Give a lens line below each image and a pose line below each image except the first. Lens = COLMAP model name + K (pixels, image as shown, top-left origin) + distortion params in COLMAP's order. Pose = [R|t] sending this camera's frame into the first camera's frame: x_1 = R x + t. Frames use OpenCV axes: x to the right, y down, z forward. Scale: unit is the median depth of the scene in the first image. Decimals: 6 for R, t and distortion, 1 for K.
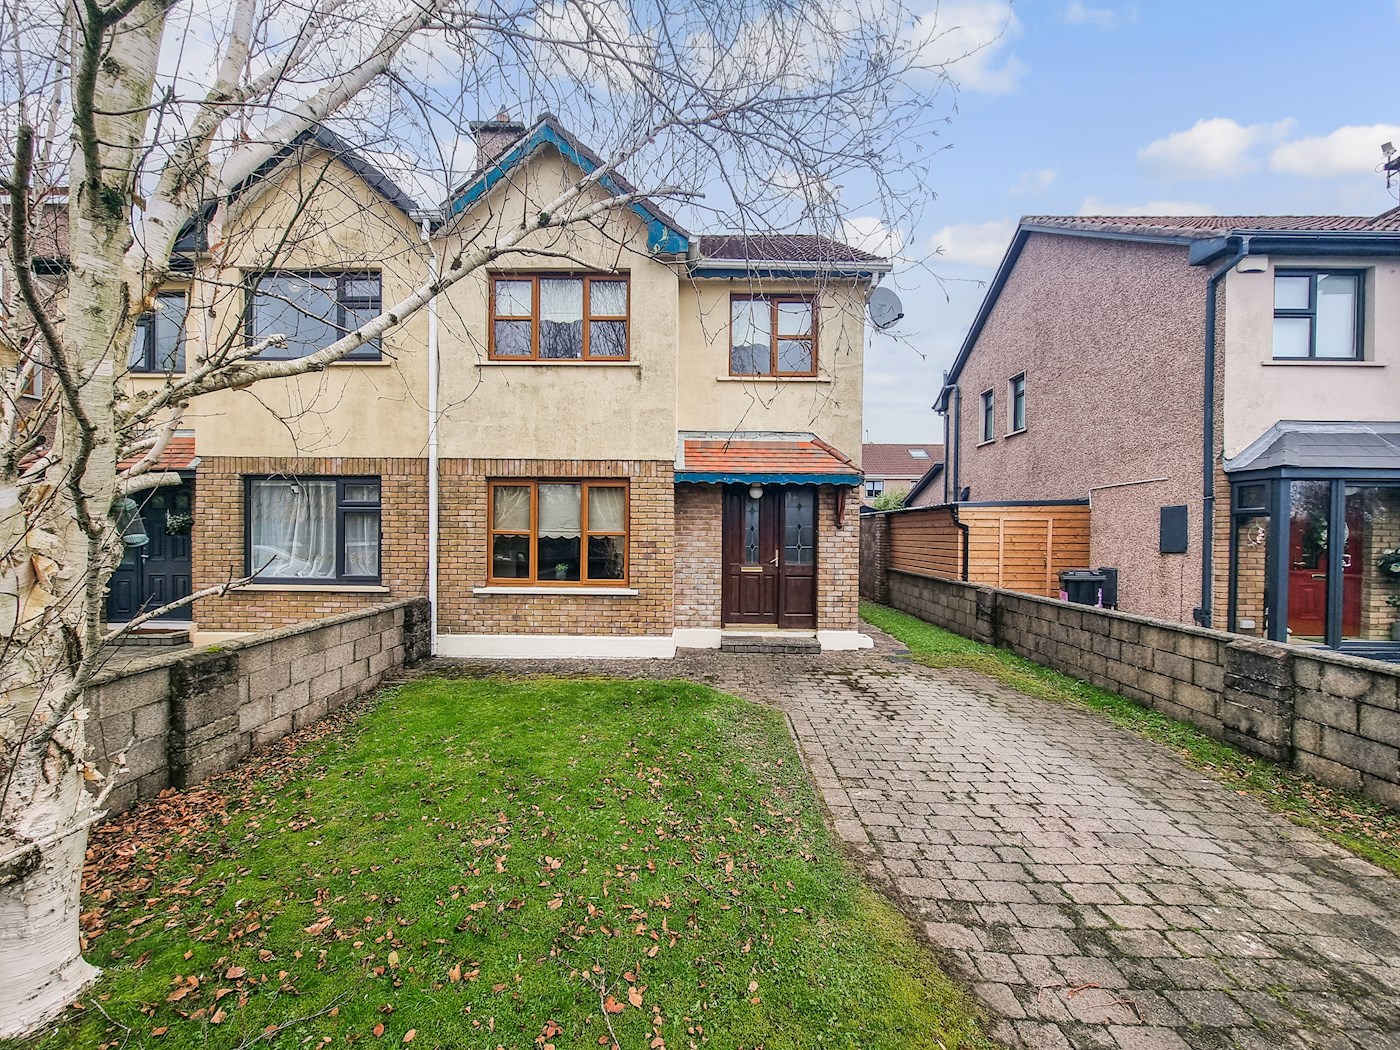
lens RADIAL K [[578.7, 0, 702.1], [0, 578.7, 540.2], [0, 0, 1]] dist [-0.005256, 0.000786]
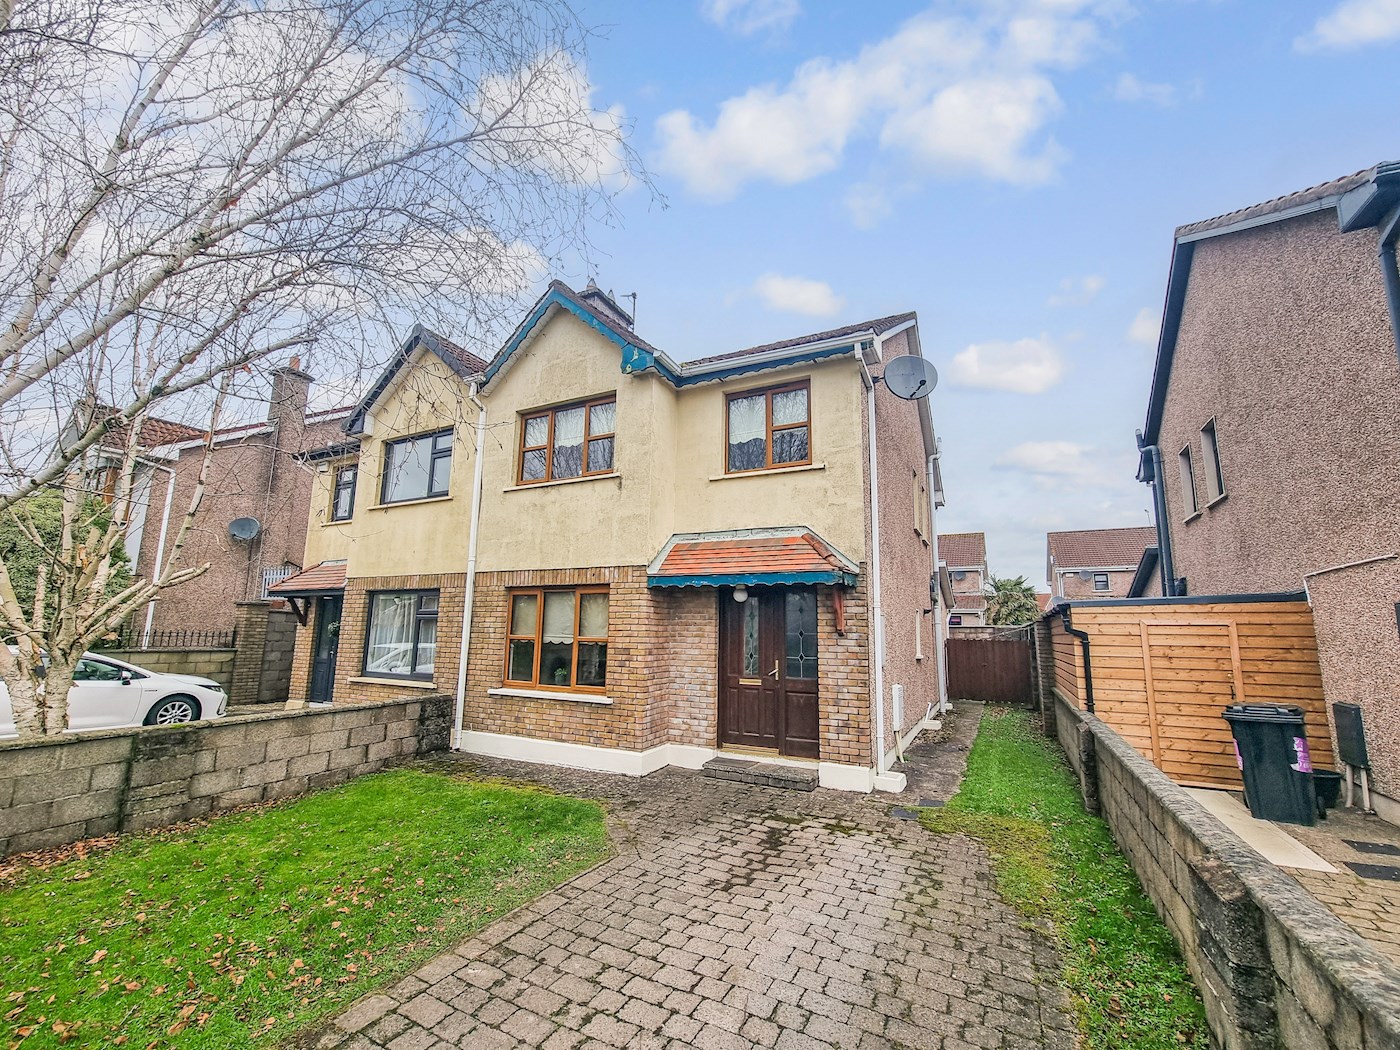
lens RADIAL K [[578.7, 0, 702.1], [0, 578.7, 540.2], [0, 0, 1]] dist [-0.005256, 0.000786]
pose [[0.896944, -0.065144, -0.437318, 0.465524], [-0.013481, 0.984597, -0.174318, -0.008758], [0.441938, 0.162249, 0.882251, 0.164026]]
